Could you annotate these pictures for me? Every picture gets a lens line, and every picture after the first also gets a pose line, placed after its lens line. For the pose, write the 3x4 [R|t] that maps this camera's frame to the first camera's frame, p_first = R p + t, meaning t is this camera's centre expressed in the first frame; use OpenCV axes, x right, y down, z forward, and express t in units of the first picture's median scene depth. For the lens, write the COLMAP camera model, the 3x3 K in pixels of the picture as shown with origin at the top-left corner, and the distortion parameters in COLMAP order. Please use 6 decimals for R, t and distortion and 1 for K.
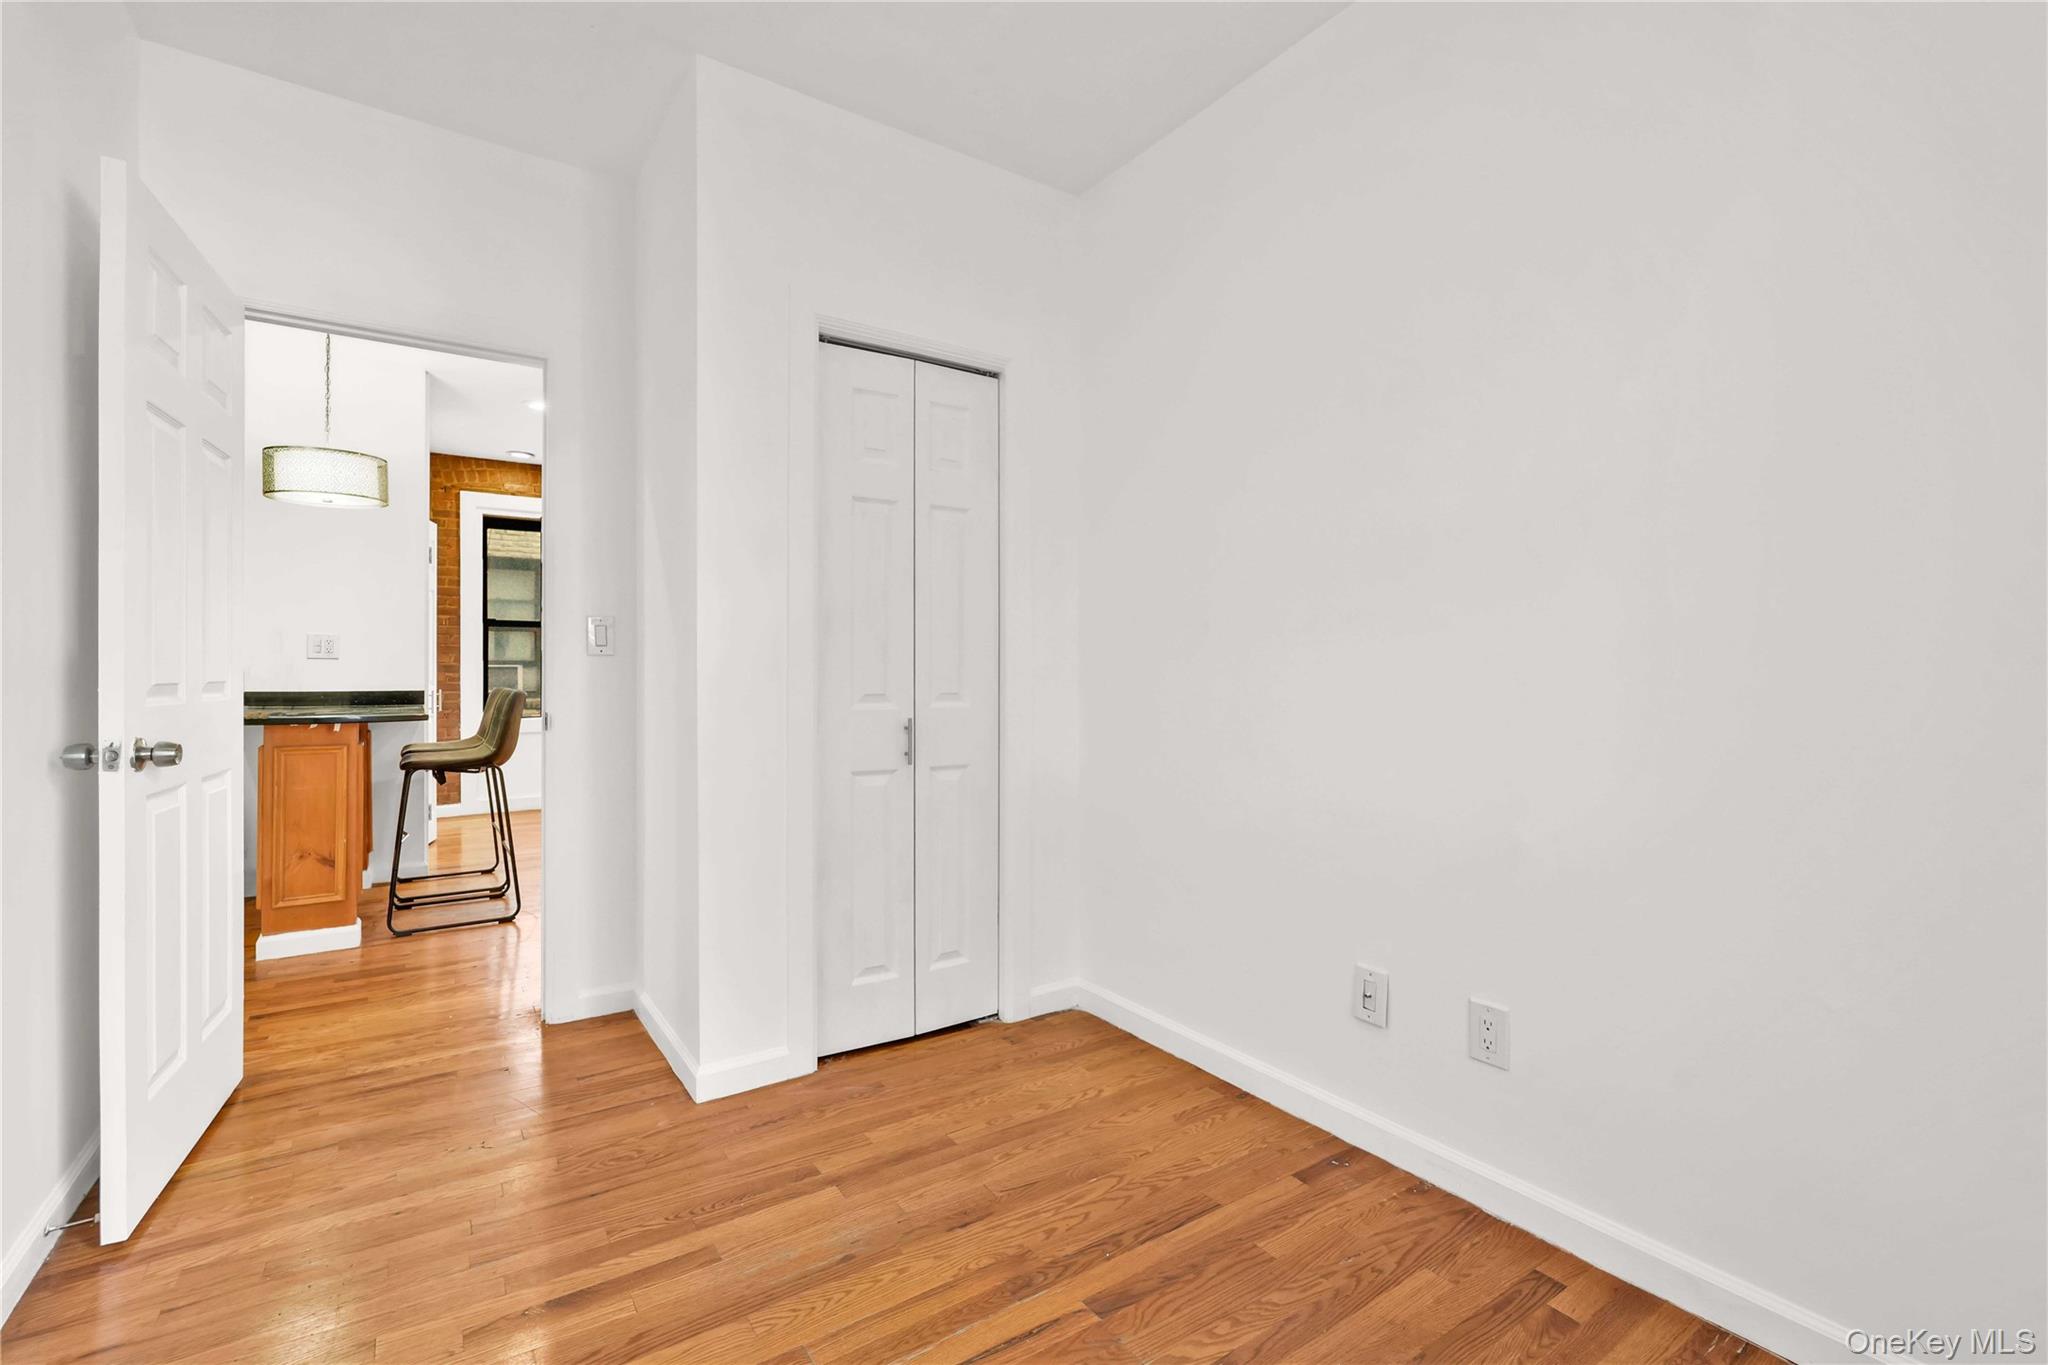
lens RADIAL K [[901.8, 0, 1012.9], [0, 901.8, 673.6], [0, 0, 1]] dist [-0.002867, 0.006451]
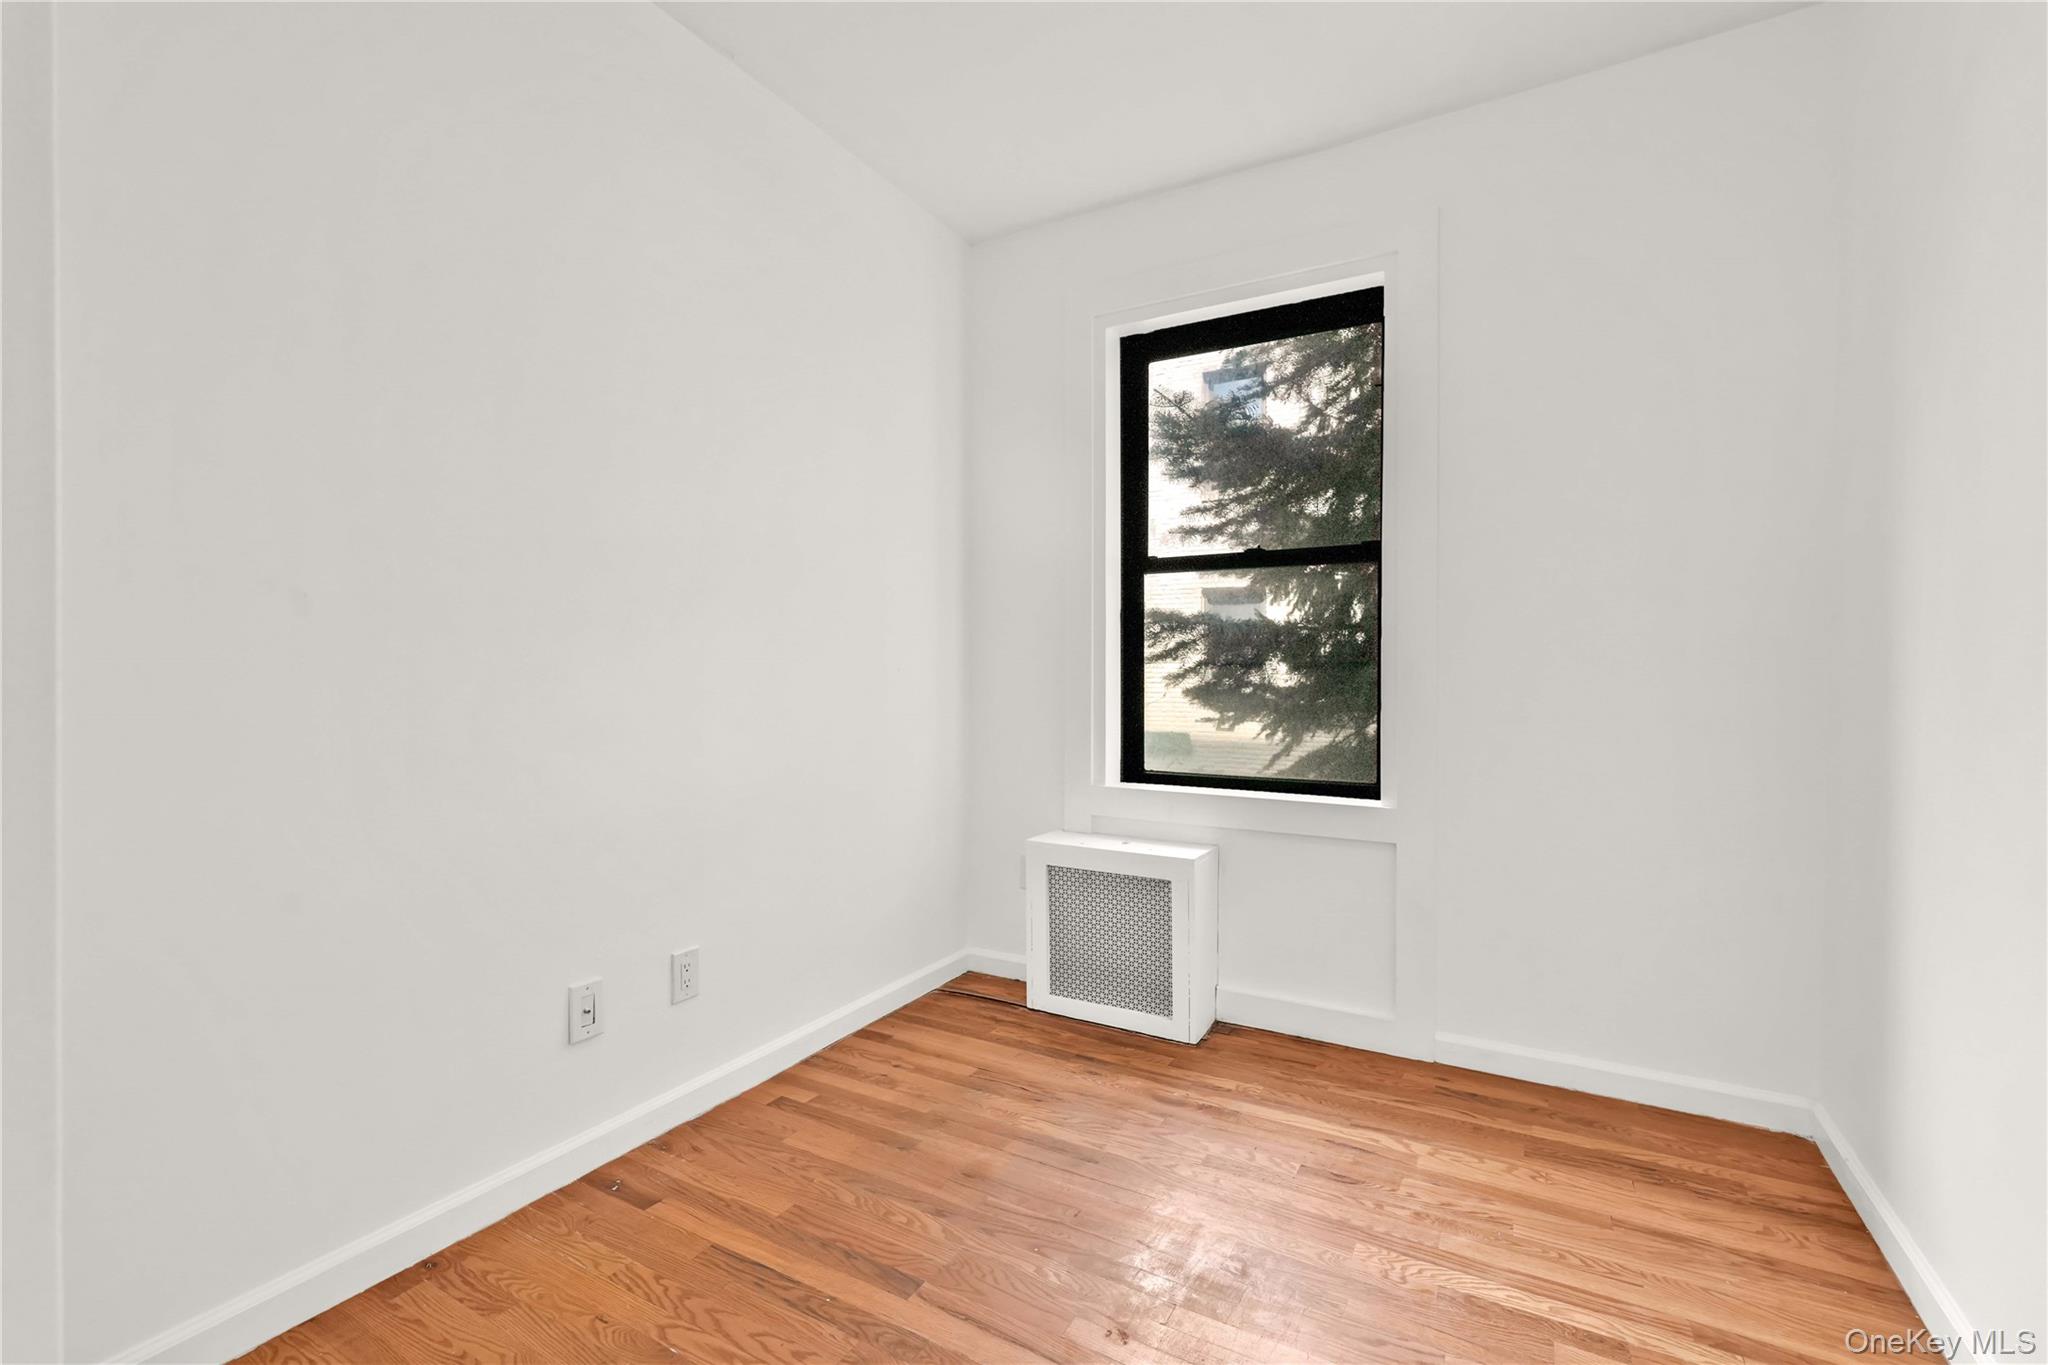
lens RADIAL K [[901.8, 0, 1020.9], [0, 901.8, 682.3], [0, 0, 1]] dist [-0.002867, 0.006451]
pose [[-0.439994, -0.013719, 0.897896, -0.787644], [-0.007683, 0.999904, 0.011513, -0.011232], [-0.897968, -0.001833, -0.440058, 1.187786]]
